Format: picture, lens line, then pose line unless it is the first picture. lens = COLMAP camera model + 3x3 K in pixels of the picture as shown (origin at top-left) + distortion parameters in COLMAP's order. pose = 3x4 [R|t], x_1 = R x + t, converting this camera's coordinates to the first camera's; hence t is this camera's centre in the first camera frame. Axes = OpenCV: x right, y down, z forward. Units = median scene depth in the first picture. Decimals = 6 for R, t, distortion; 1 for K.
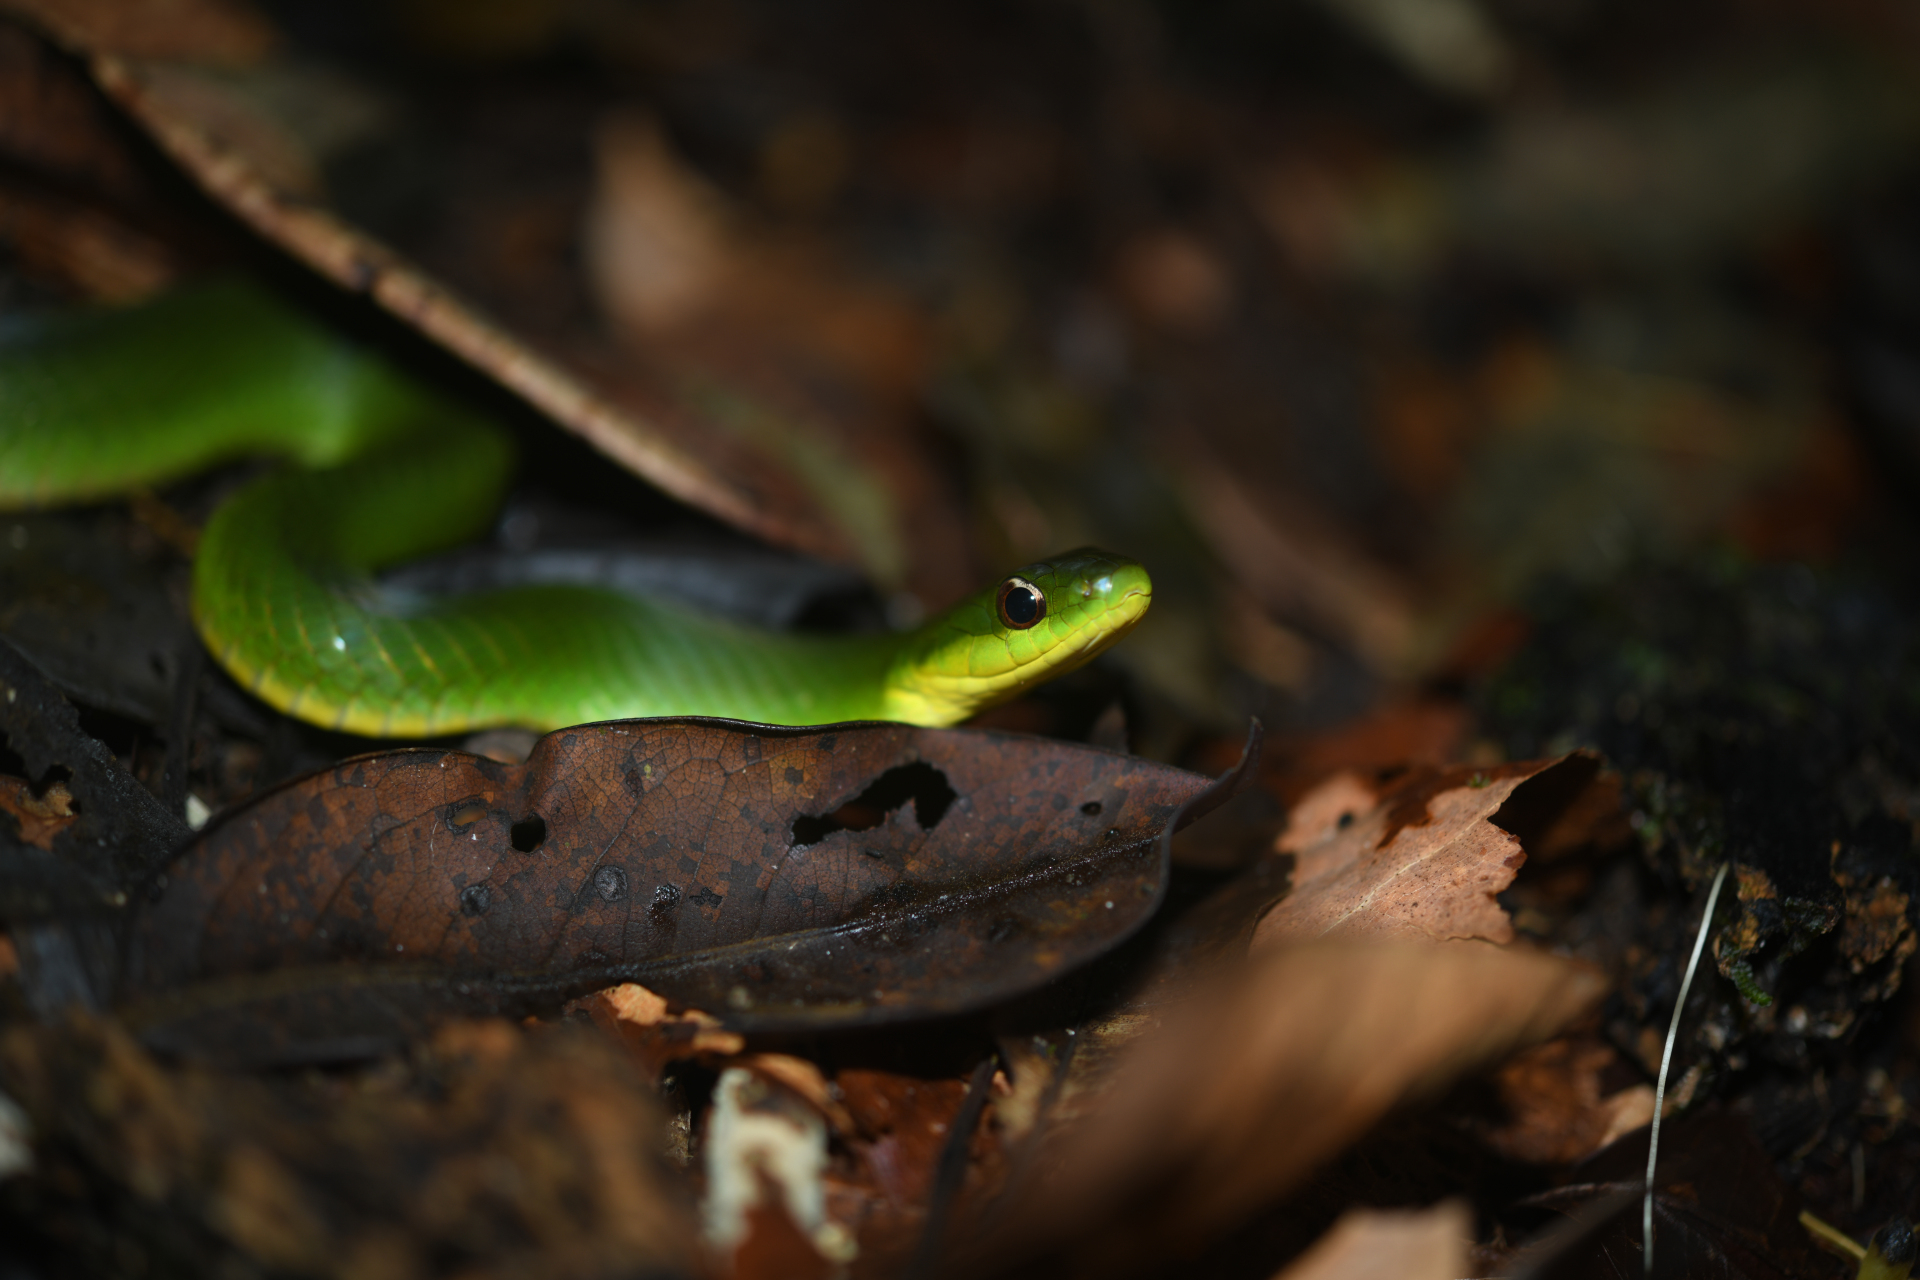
lens RADIAL K [[3301.9, 0, 960.0], [0, 3301.9, 522.3], [0, 0, 1]] dist [-0.036067, -0.000112]
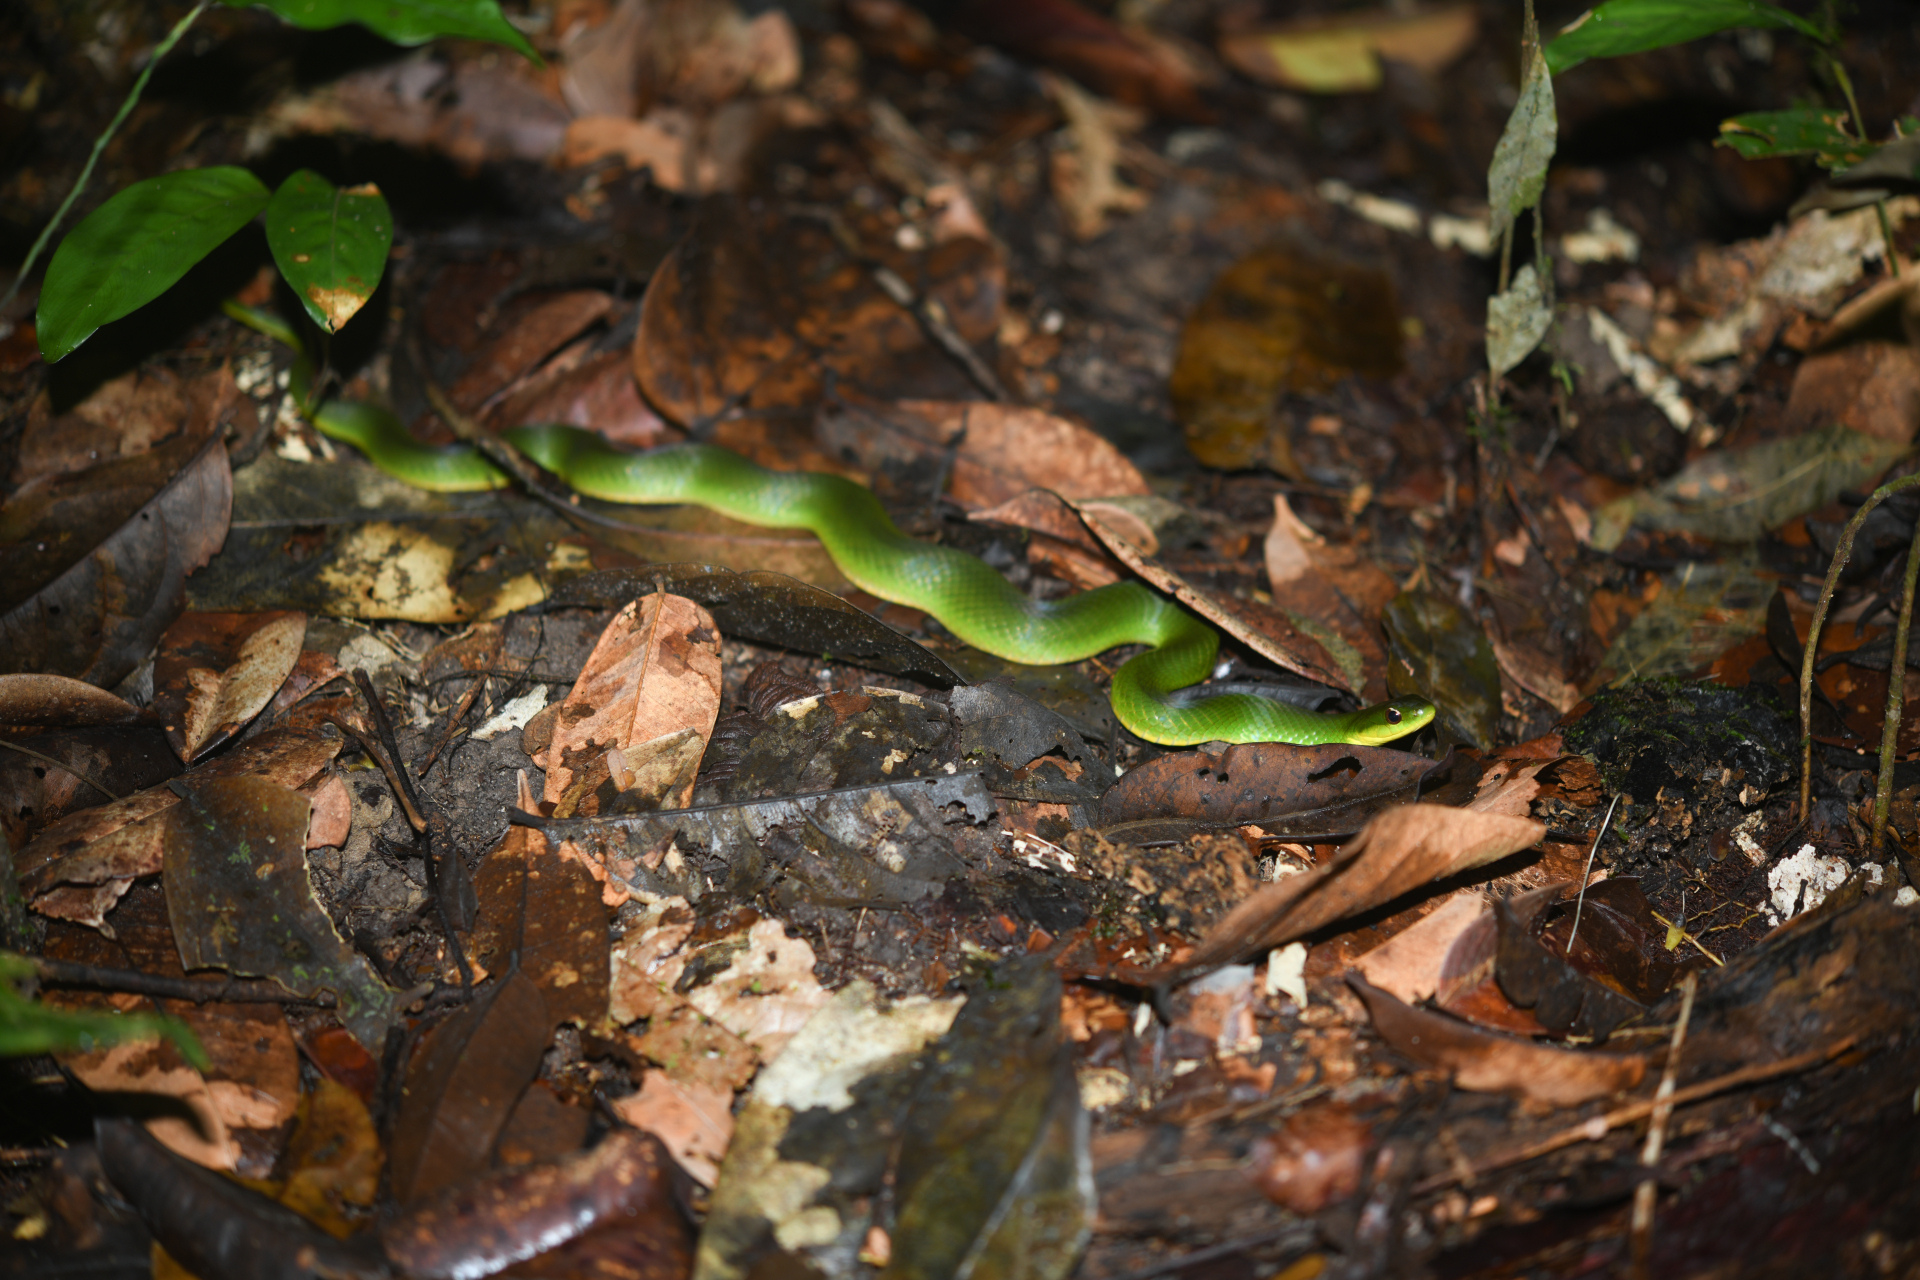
lens RADIAL K [[3330.1, 0, 960.0], [0, 3330.1, 640.0], [0, 0, 1]] dist [-0.031213, 0.169997]
pose [[0.965294, -0.000676, -0.261166, 0.451730], [0.012816, 0.998915, 0.044781, -0.180998], [0.260852, -0.046574, 0.964255, -2.098854]]
